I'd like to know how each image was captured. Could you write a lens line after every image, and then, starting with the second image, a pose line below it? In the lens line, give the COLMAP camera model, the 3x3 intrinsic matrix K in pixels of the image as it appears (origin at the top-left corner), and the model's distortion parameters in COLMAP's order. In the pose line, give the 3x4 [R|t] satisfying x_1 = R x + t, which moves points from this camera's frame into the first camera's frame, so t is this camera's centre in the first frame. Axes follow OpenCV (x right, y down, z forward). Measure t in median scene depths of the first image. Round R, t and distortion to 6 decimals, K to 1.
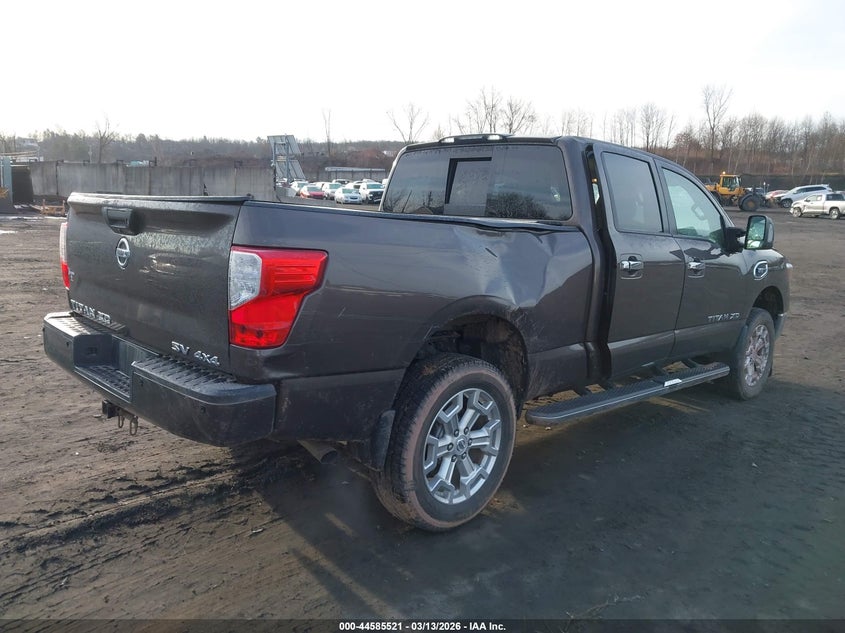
lens RADIAL K [[670.9, 0, 422.5], [0, 670.9, 316.5], [0, 0, 1]] dist [0.039229, -0.000773]
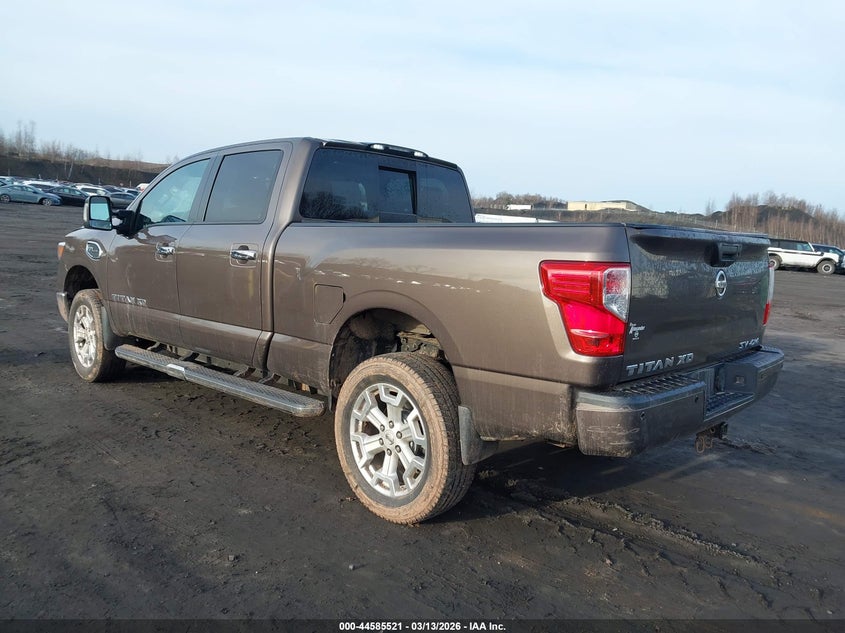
lens RADIAL K [[670.9, 0, 422.5], [0, 670.9, 316.5], [0, 0, 1]] dist [0.039229, -0.000773]
pose [[-0.039450, -0.169289, 0.984777, -0.973510], [0.097694, 0.980169, 0.172411, -0.180678], [-0.994434, 0.103008, -0.022129, 0.977828]]
